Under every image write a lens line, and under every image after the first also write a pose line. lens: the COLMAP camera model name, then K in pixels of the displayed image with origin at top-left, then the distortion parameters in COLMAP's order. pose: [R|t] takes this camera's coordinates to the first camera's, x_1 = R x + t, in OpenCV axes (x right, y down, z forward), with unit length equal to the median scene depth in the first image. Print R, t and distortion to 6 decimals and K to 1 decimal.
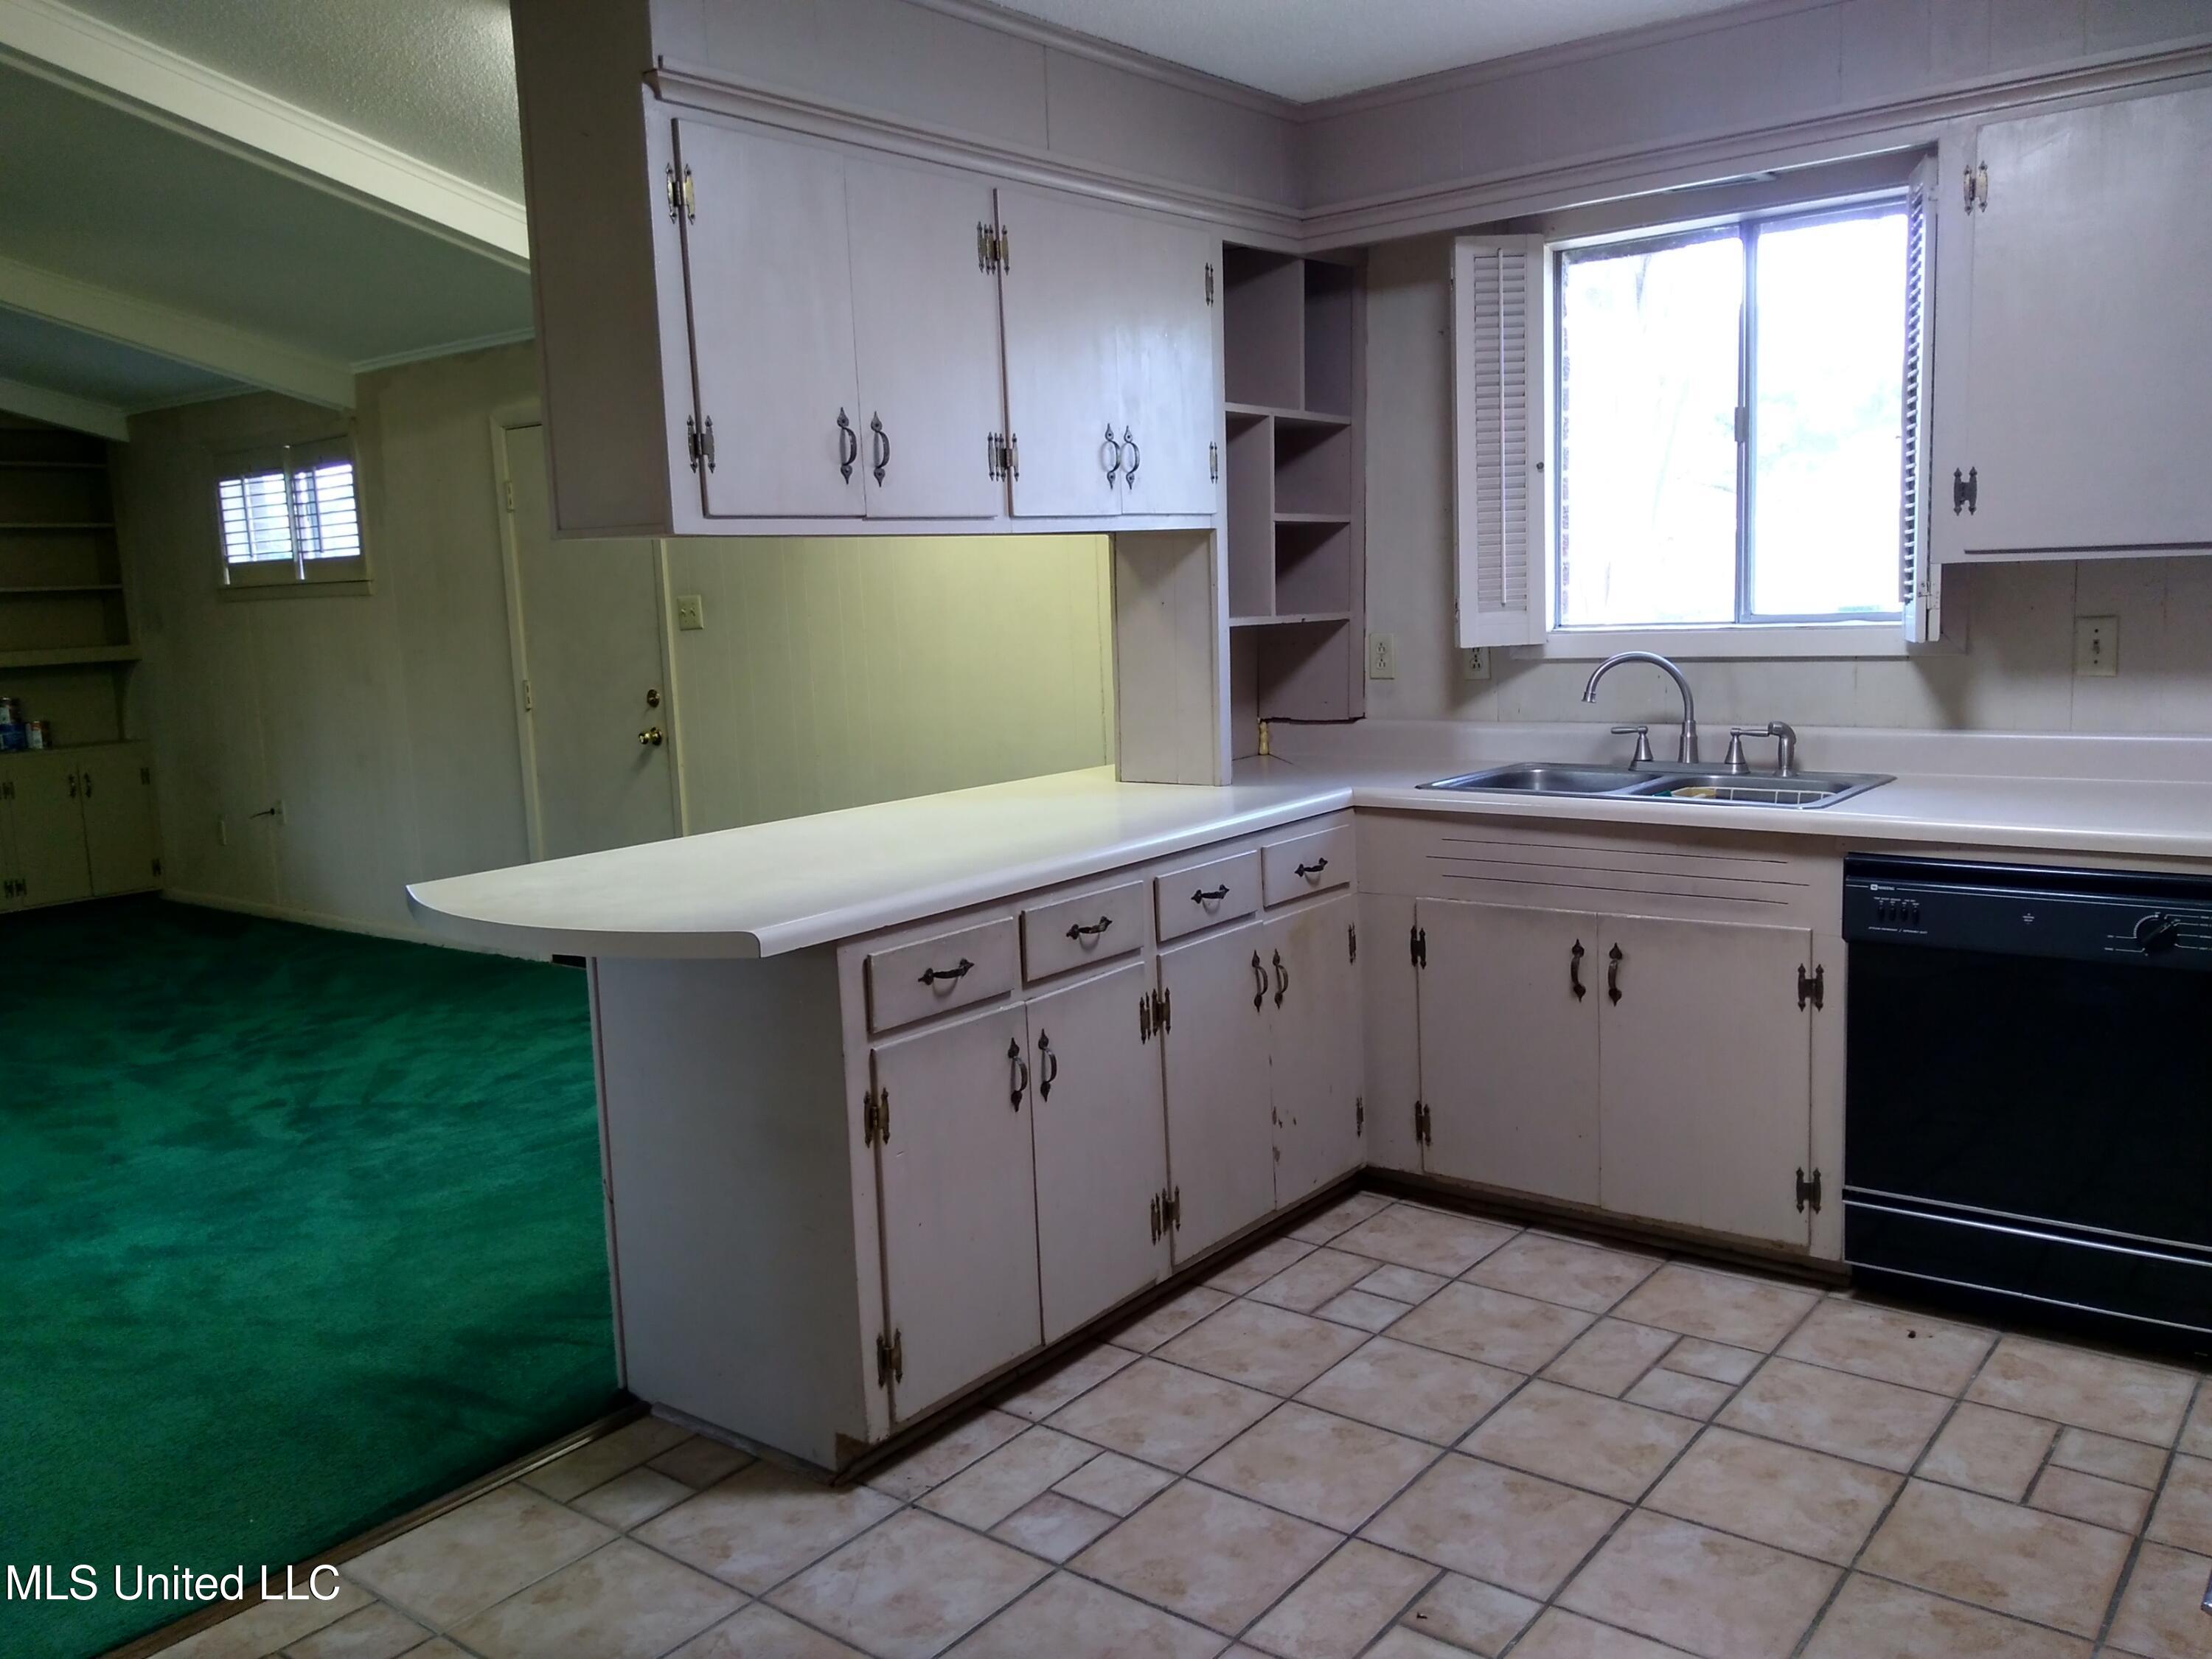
lens RADIAL K [[1768.6, 0, 1120.7], [0, 1768.6, 835.5], [0, 0, 1]] dist [0.084462, -0.134034]
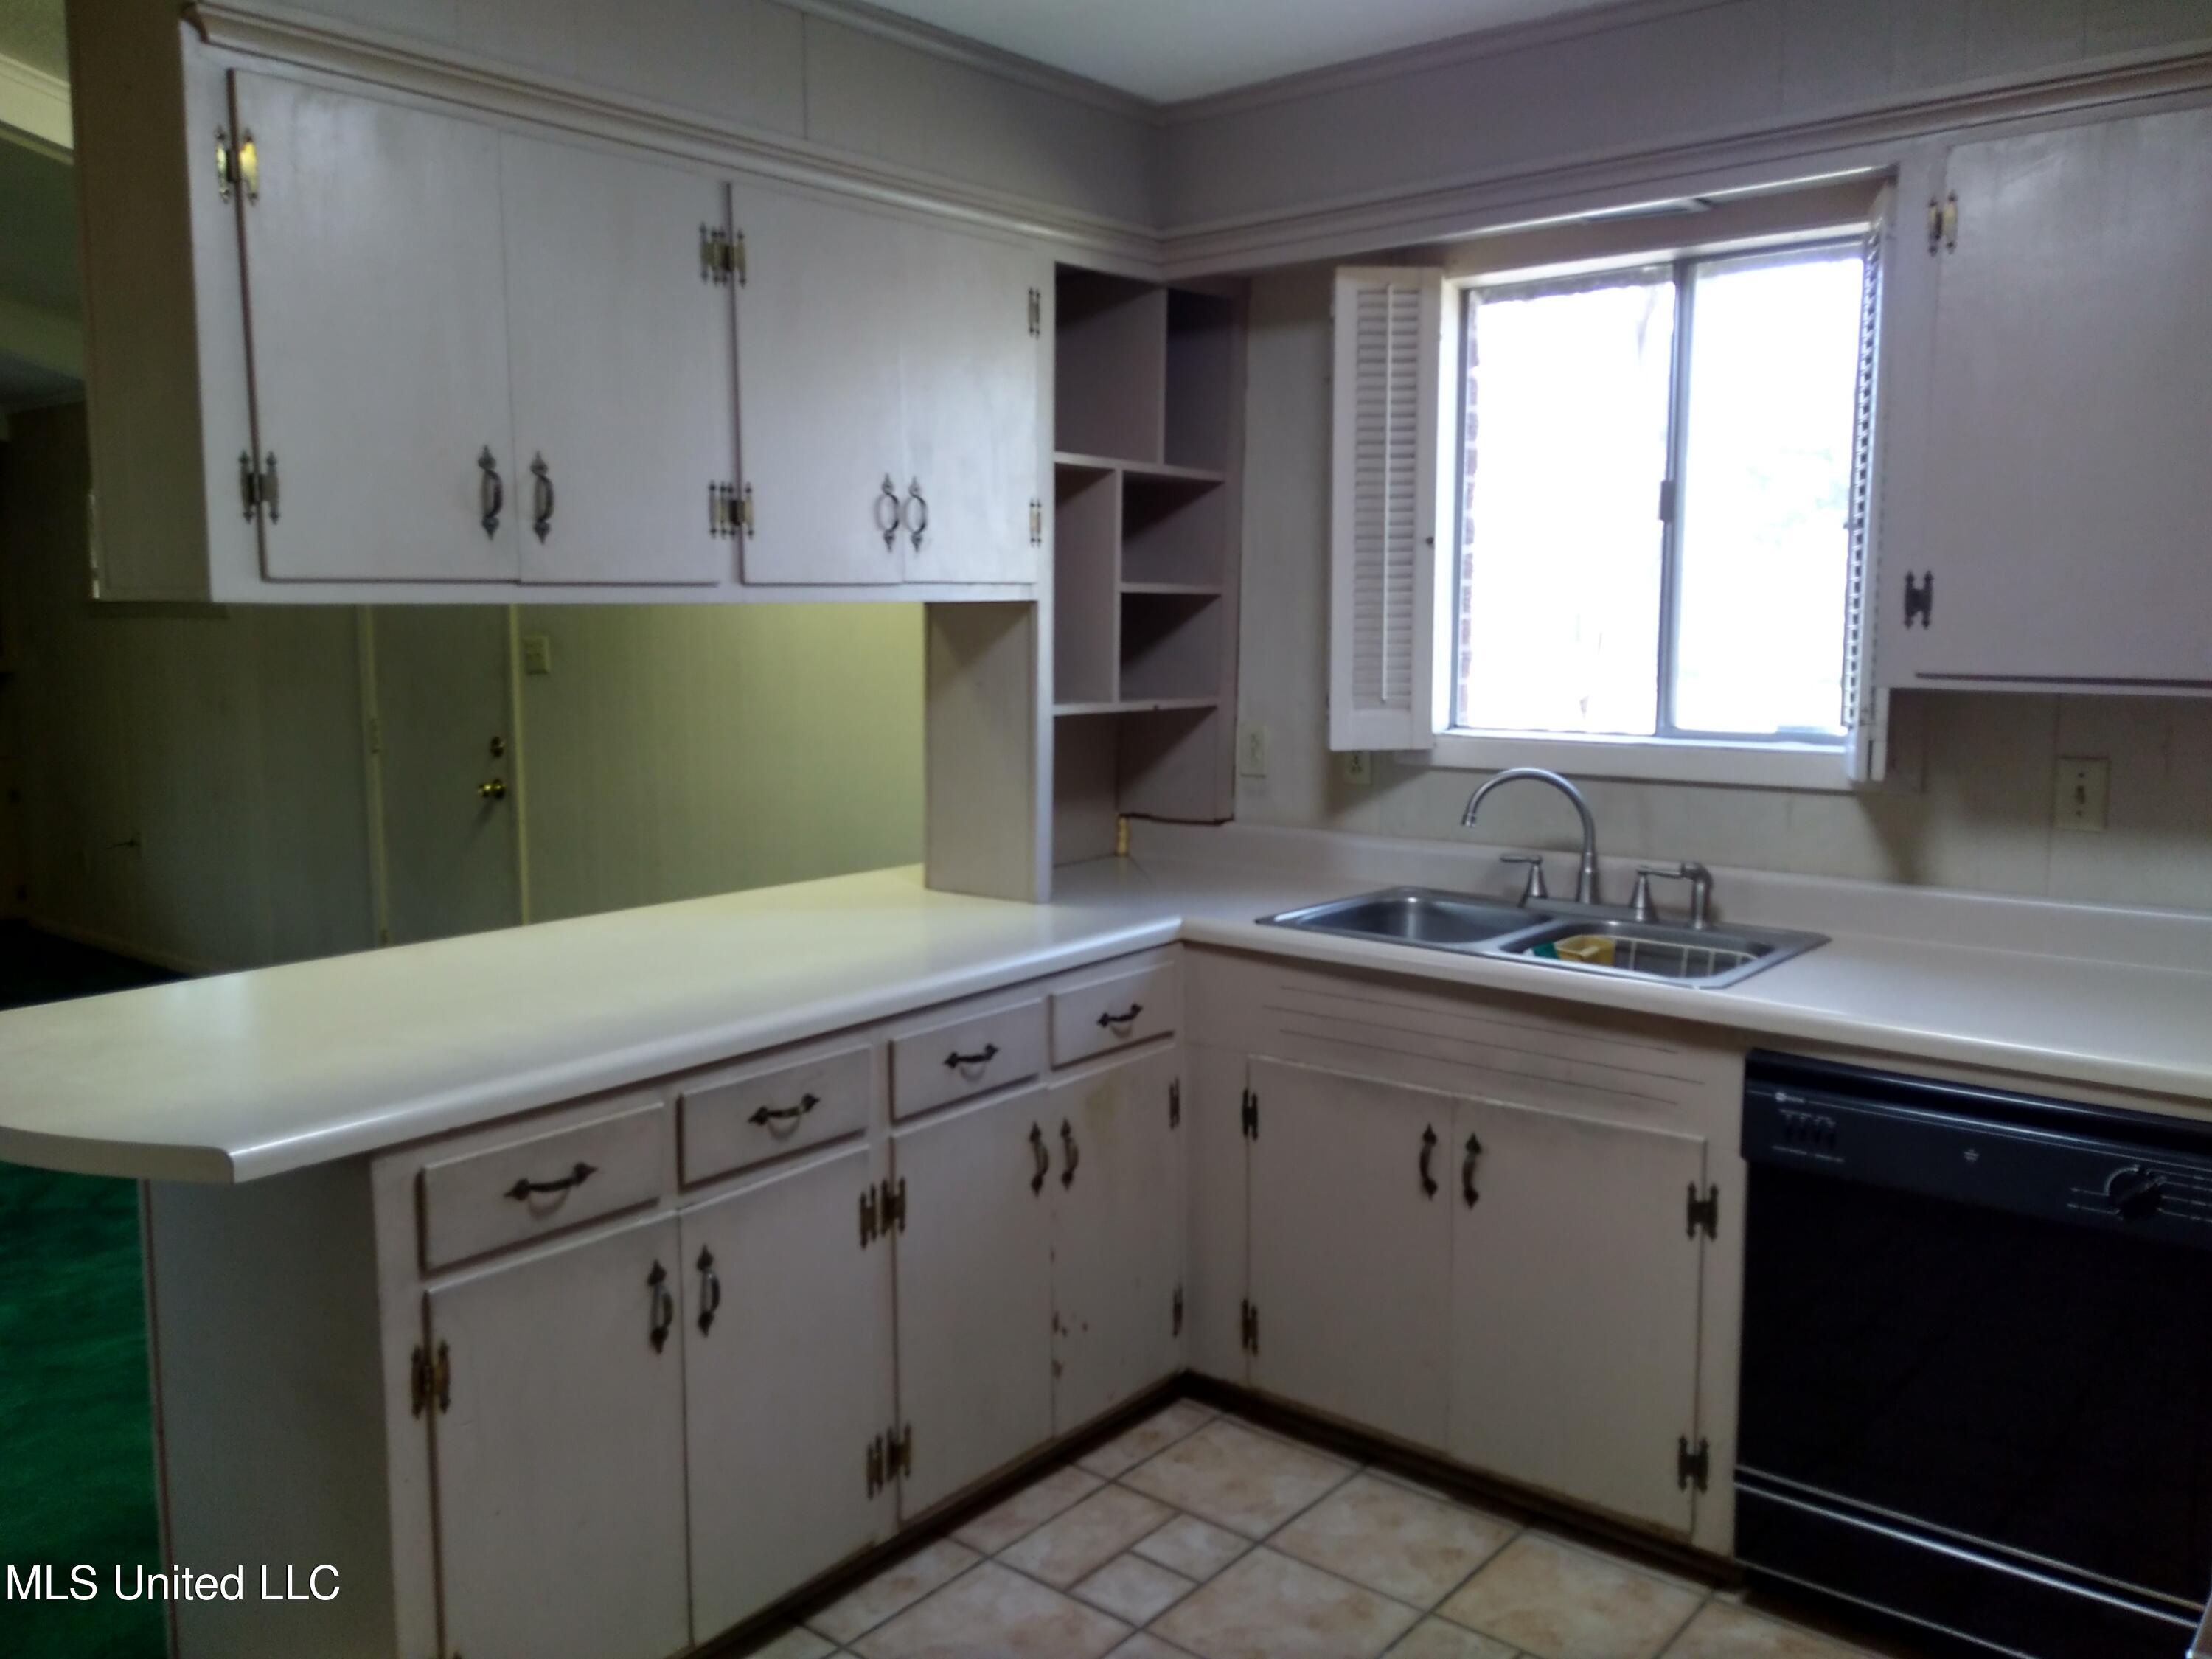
lens RADIAL K [[1758.4, 0, 1113.0], [0, 1758.4, 835.2], [0, 0, 1]] dist [0.075844, -0.102414]
pose [[0.999047, 0.040198, -0.016995, 0.111103], [-0.040439, 0.999083, -0.014099, -0.052758], [0.016412, 0.014773, 0.999756, 0.170647]]
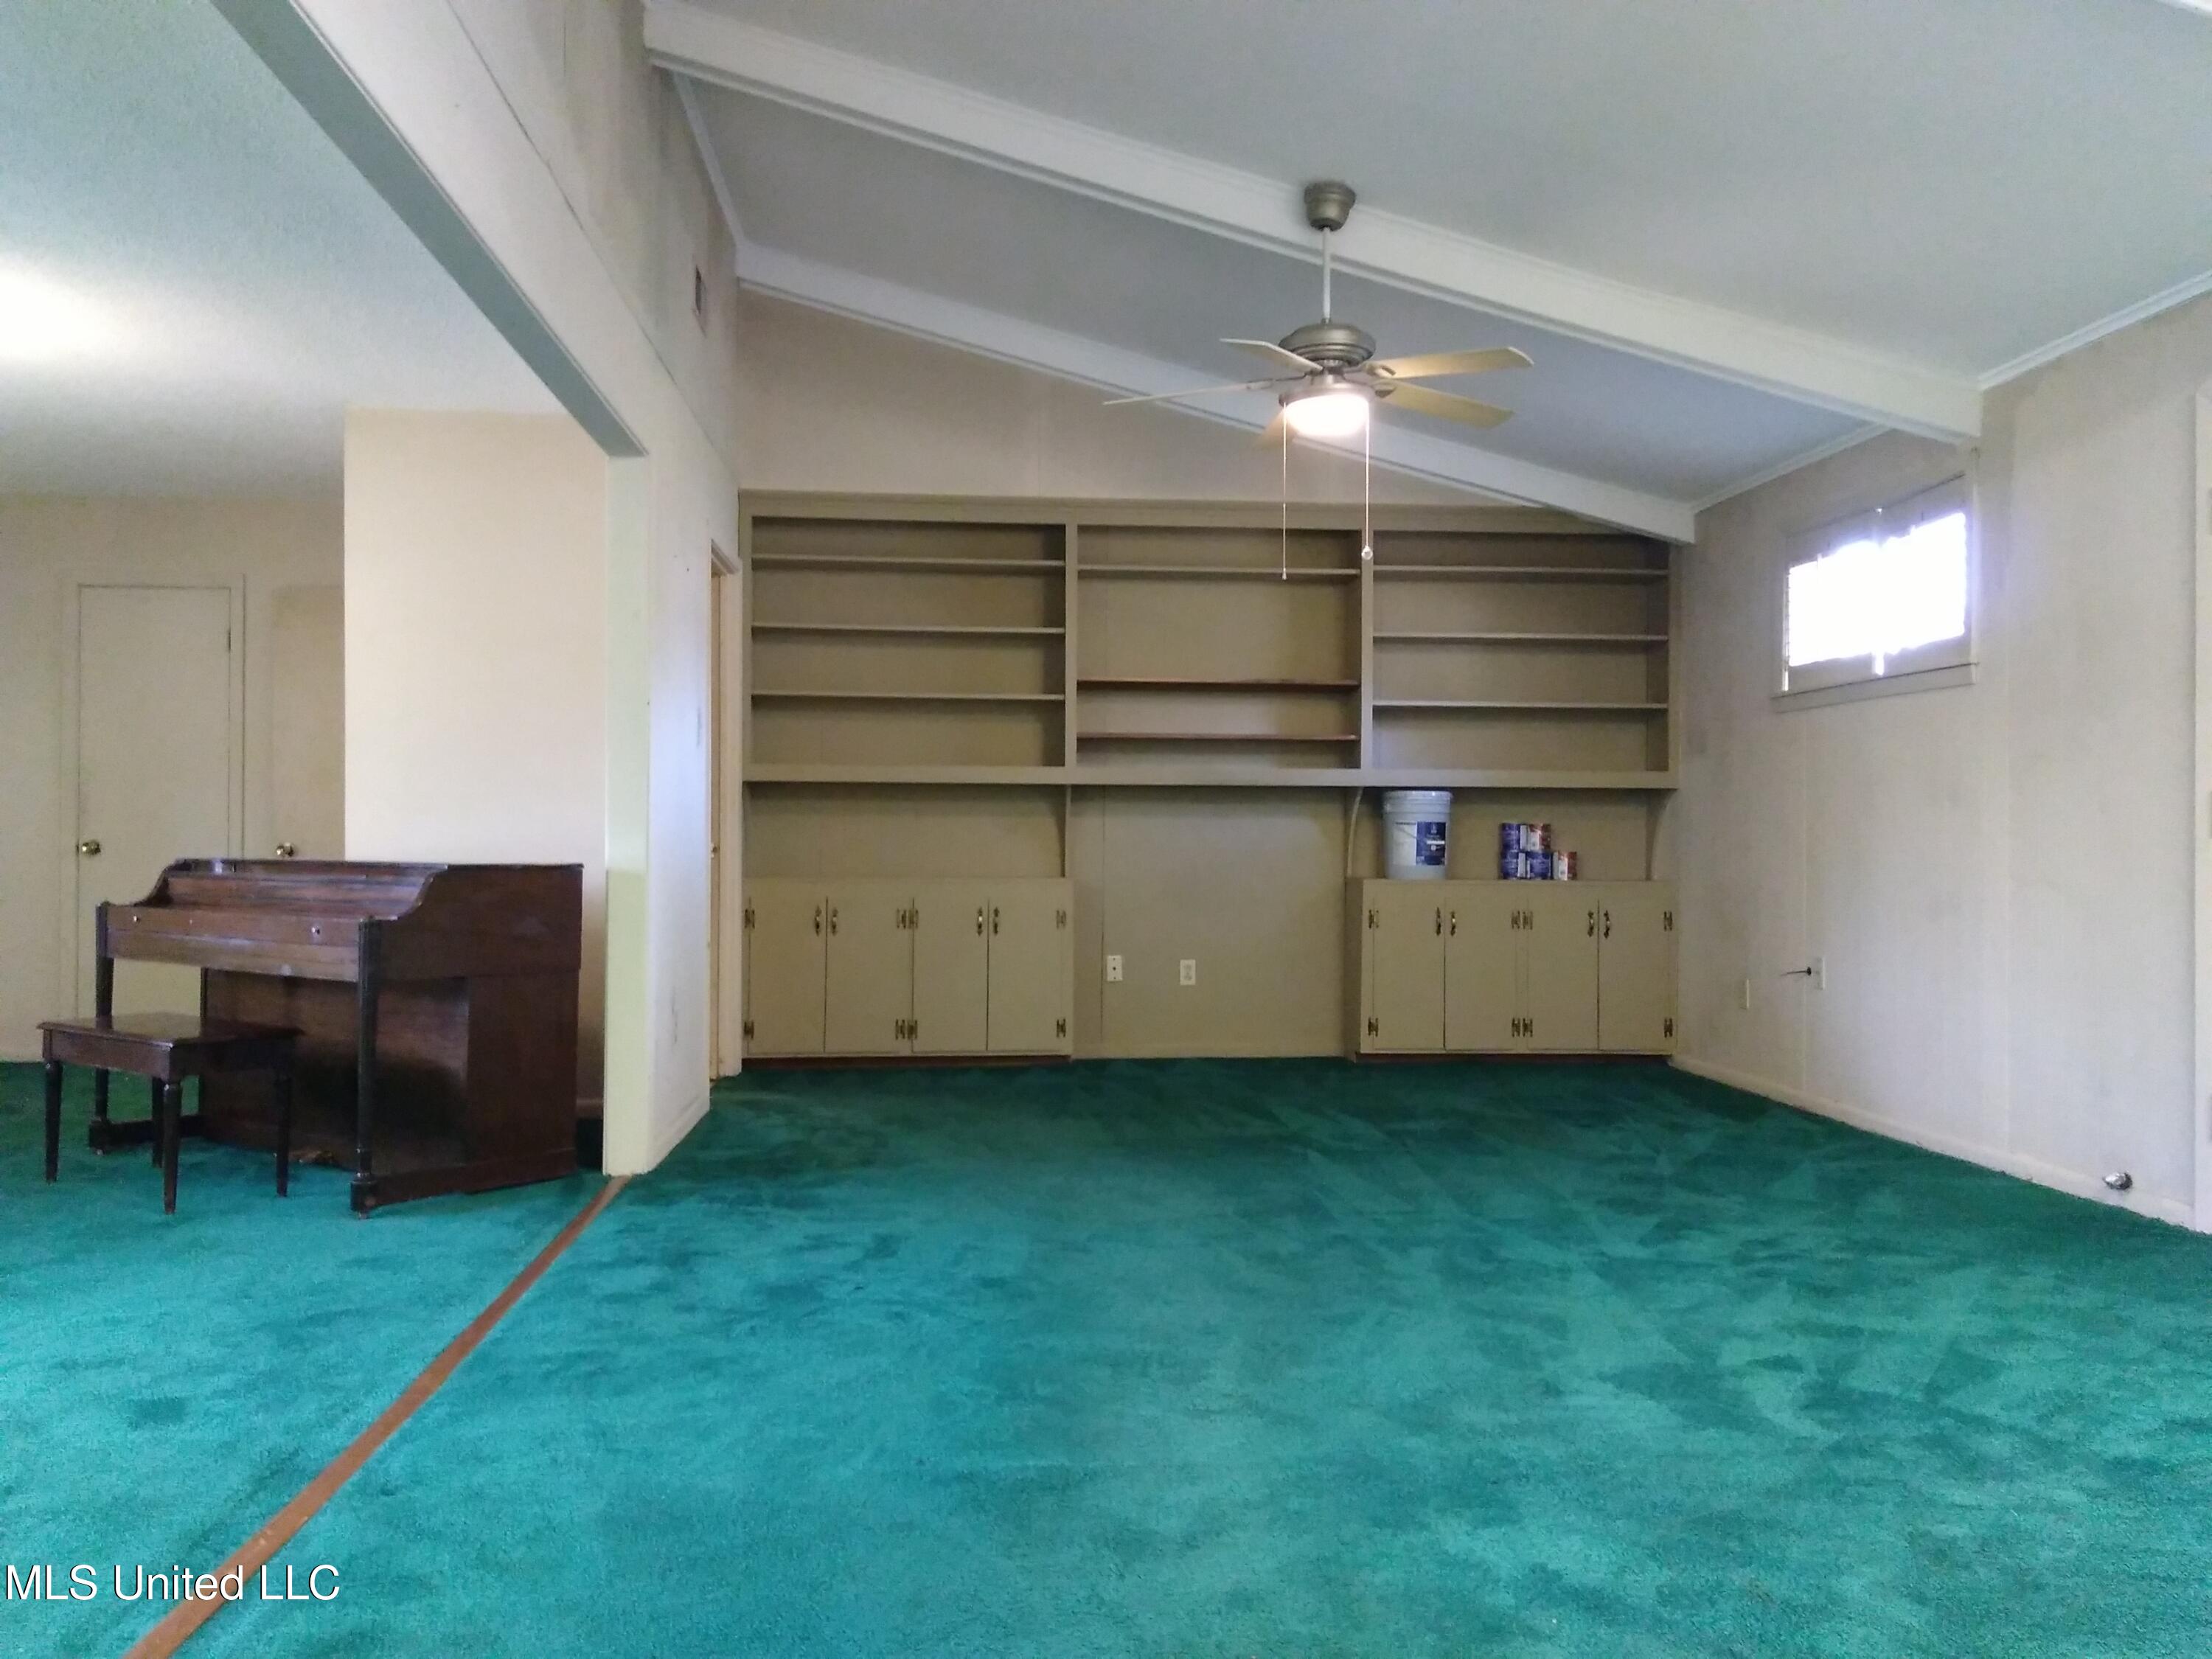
lens RADIAL K [[1777.8, 0, 1103.7], [0, 1777.8, 798.2], [0, 0, 1]] dist [0.078777, -0.090907]
pose [[0.684780, 0.030197, -0.728124, -0.230481], [-0.138871, 0.986239, -0.089703, 0.055047], [0.715396, 0.162542, 0.679550, 0.464205]]
